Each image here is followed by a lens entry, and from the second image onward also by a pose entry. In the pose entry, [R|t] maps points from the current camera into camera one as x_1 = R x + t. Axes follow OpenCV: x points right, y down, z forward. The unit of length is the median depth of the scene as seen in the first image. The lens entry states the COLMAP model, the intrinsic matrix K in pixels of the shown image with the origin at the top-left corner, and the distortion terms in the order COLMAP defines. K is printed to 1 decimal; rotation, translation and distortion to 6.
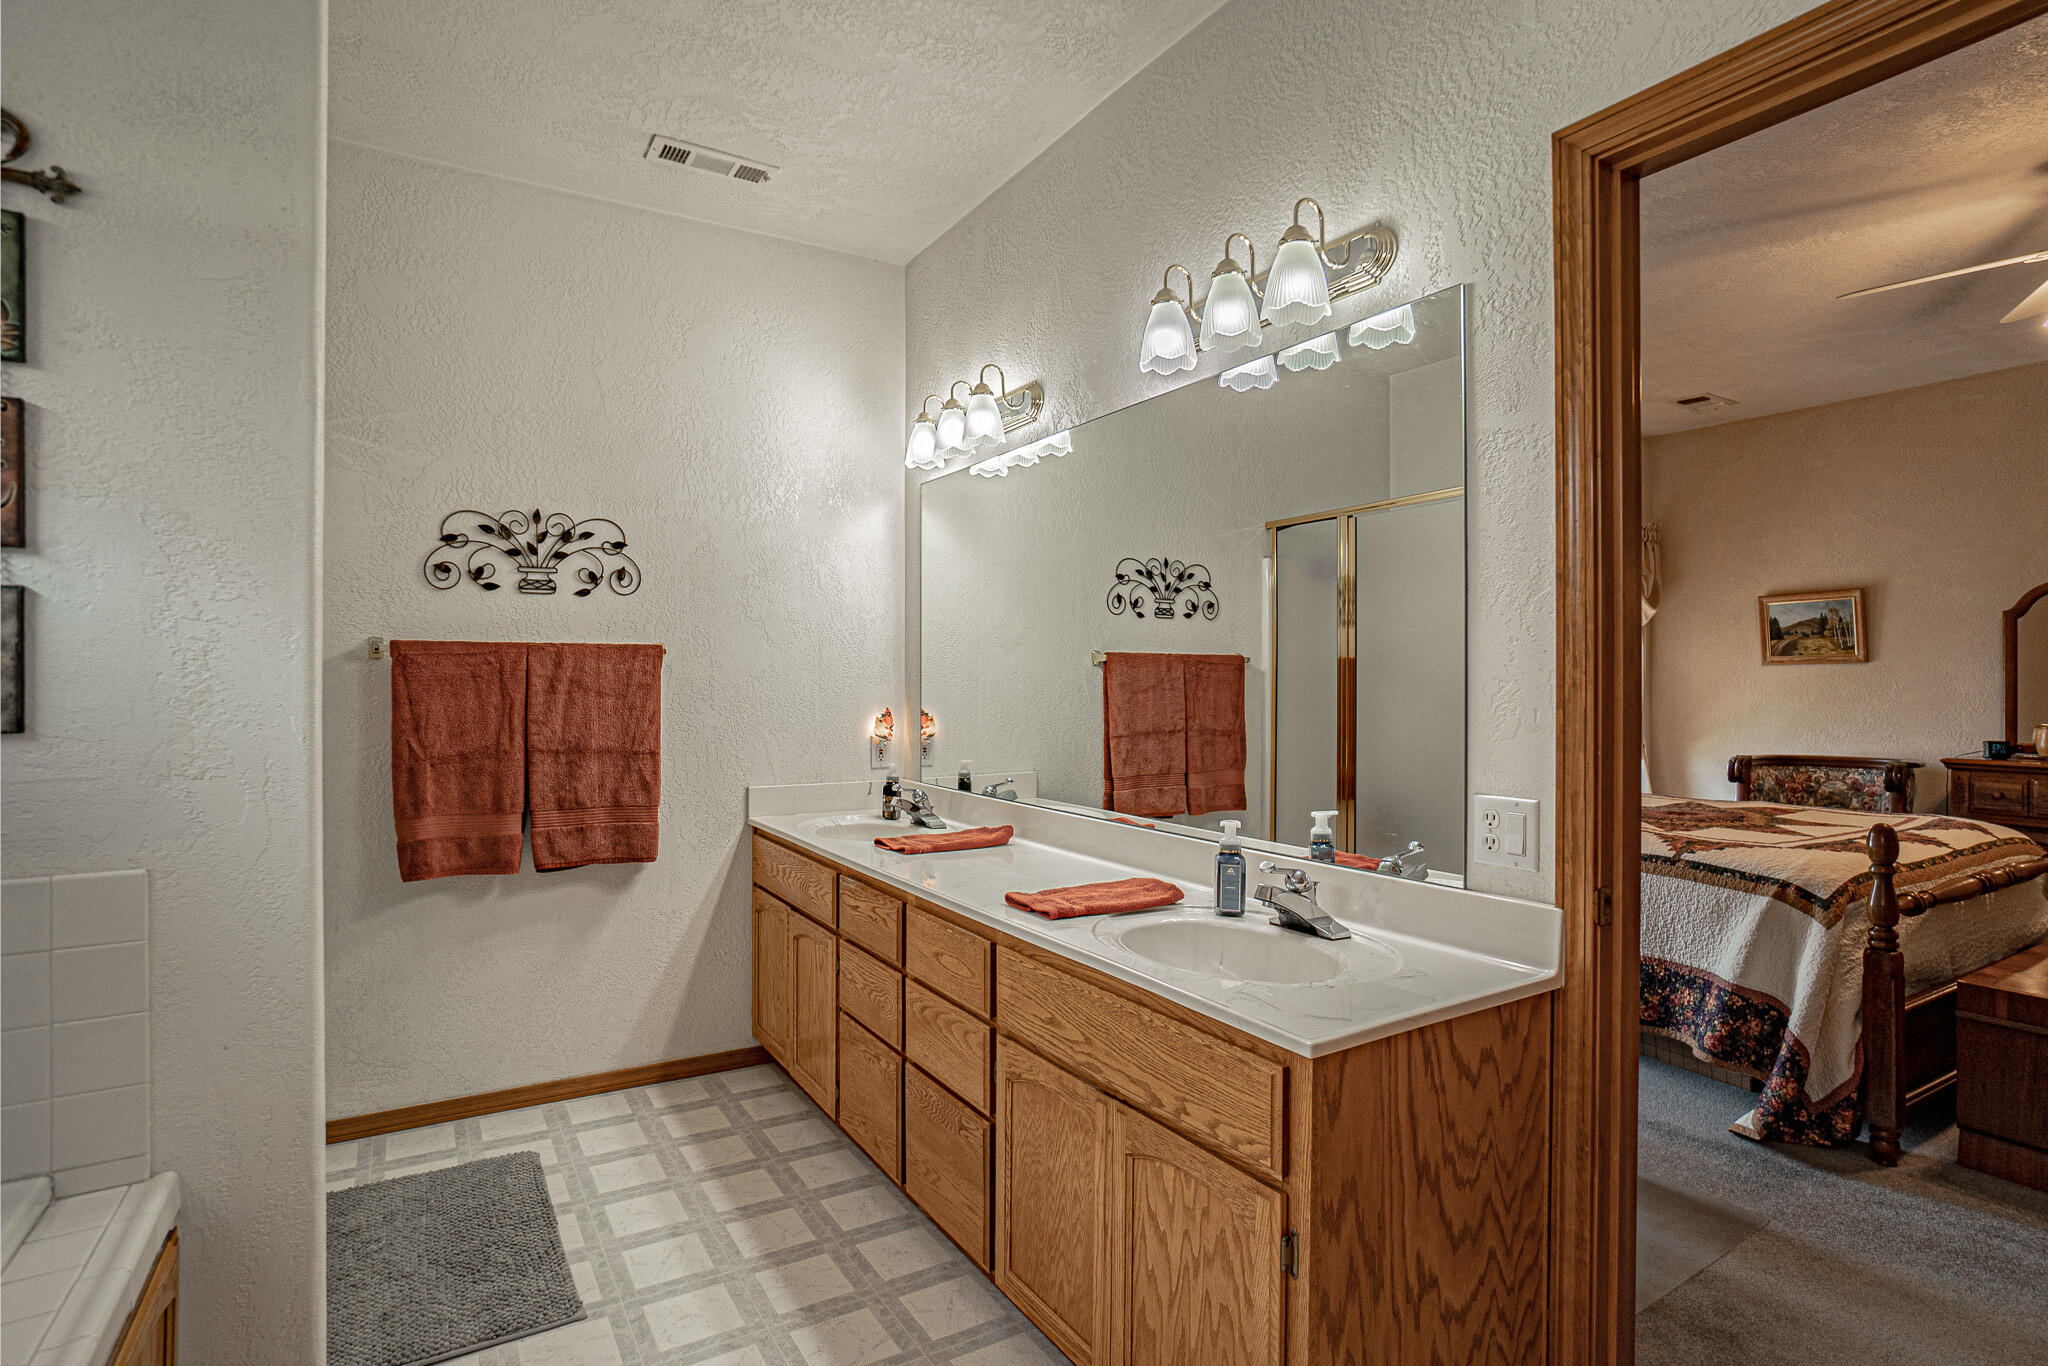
lens RADIAL K [[1006.0, 0, 1010.2], [0, 1006.0, 687.6], [0, 0, 1]] dist [-0.031947, 0.001174]
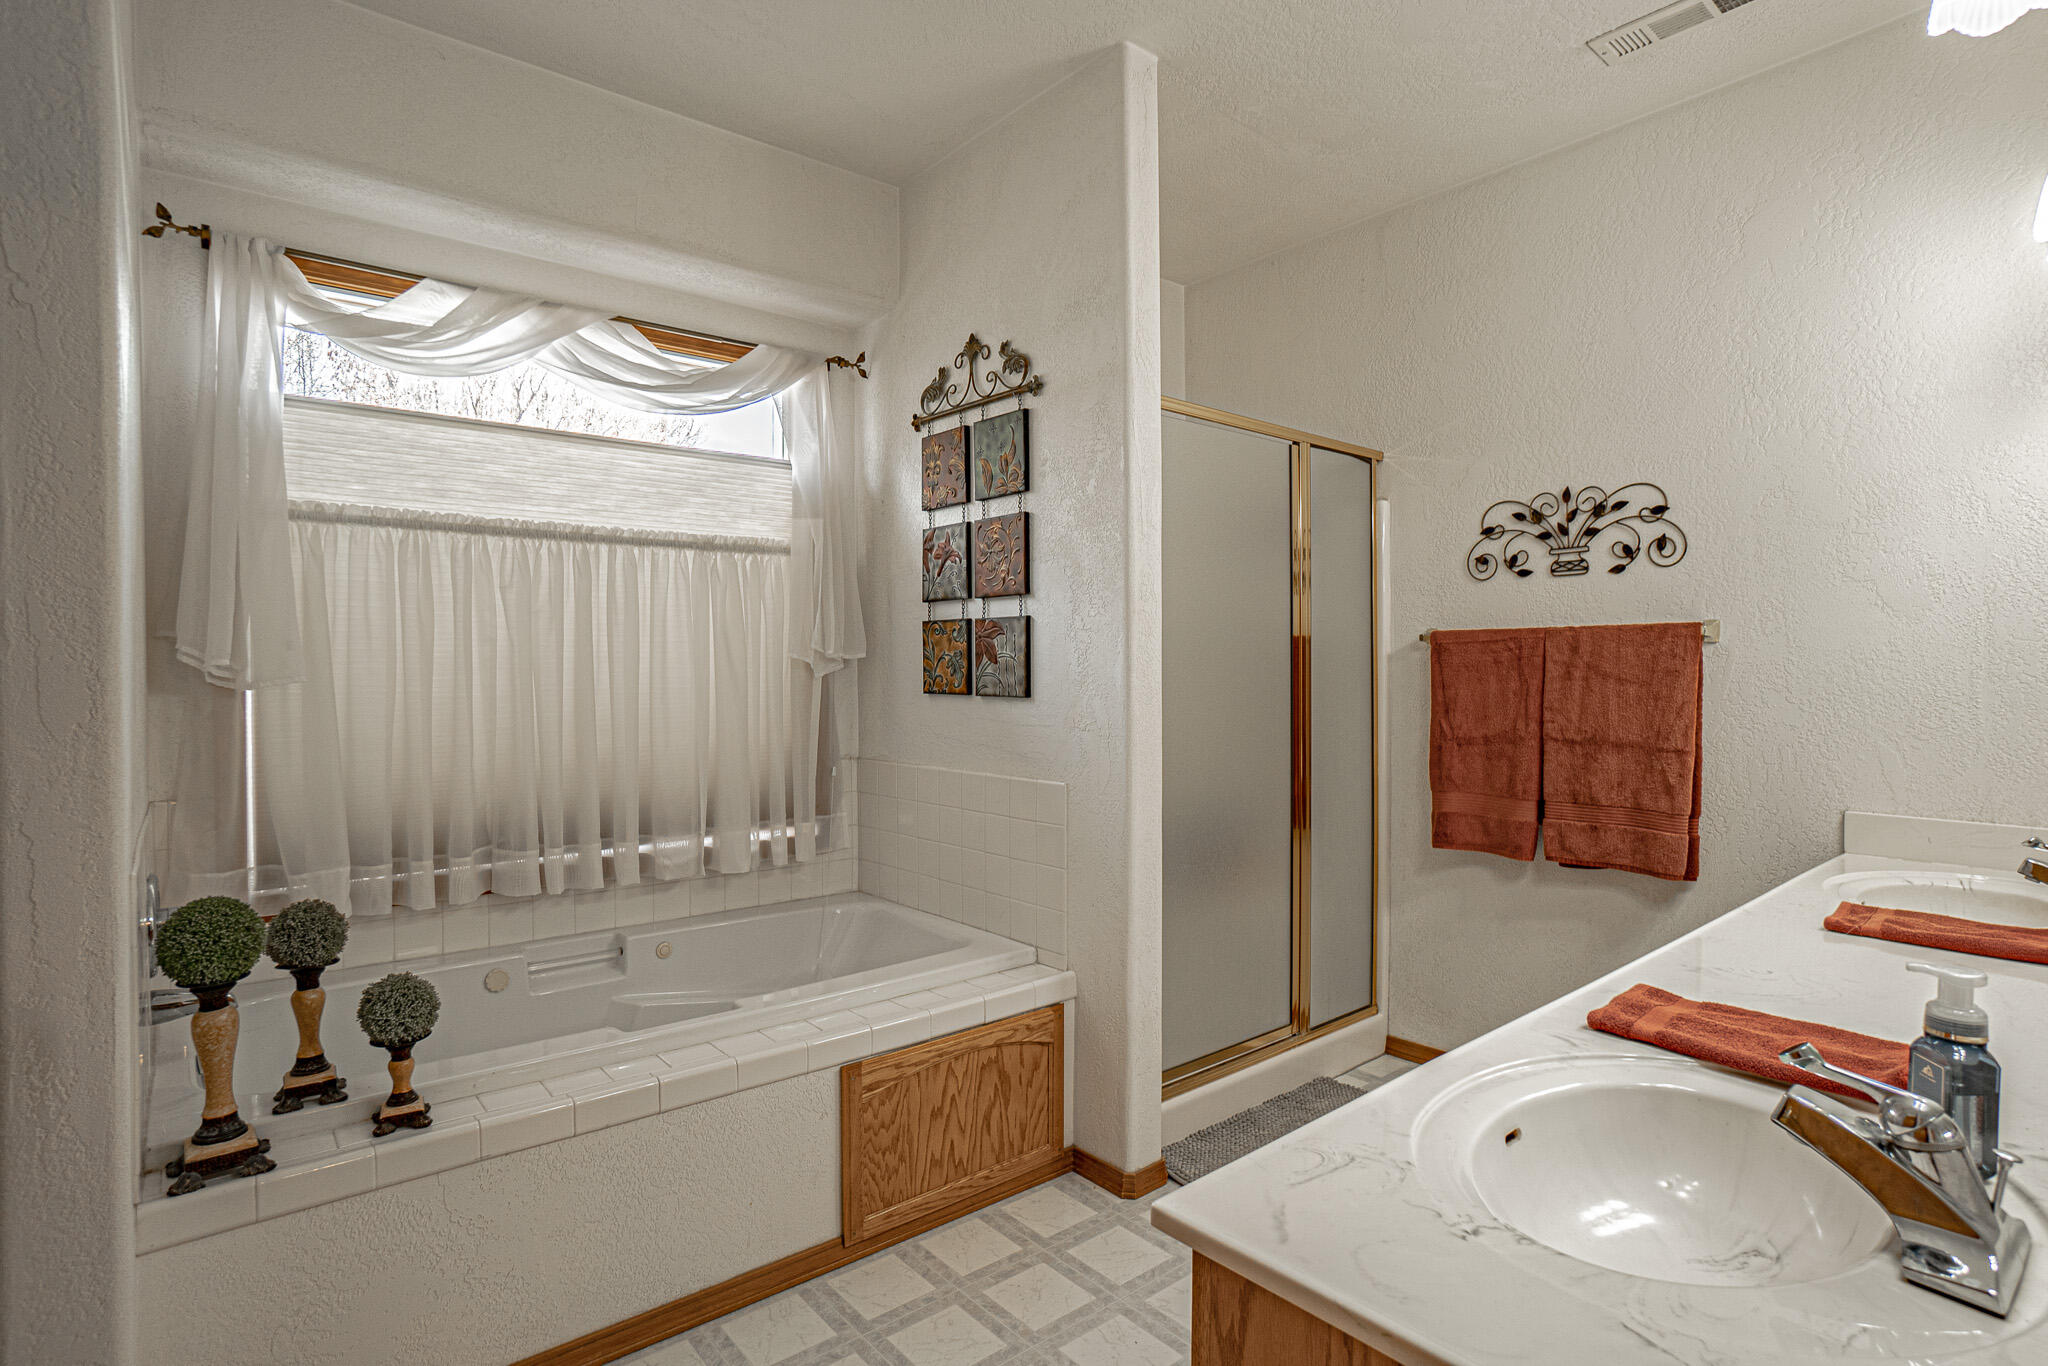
lens RADIAL K [[1006.0, 0, 1011.6], [0, 1006.0, 674.1], [0, 0, 1]] dist [-0.031947, 0.001174]
pose [[0.151827, 0.004520, -0.988397, 0.393914], [-0.002936, 0.999987, 0.004122, -0.001930], [0.988403, 0.002276, 0.151838, 0.332174]]
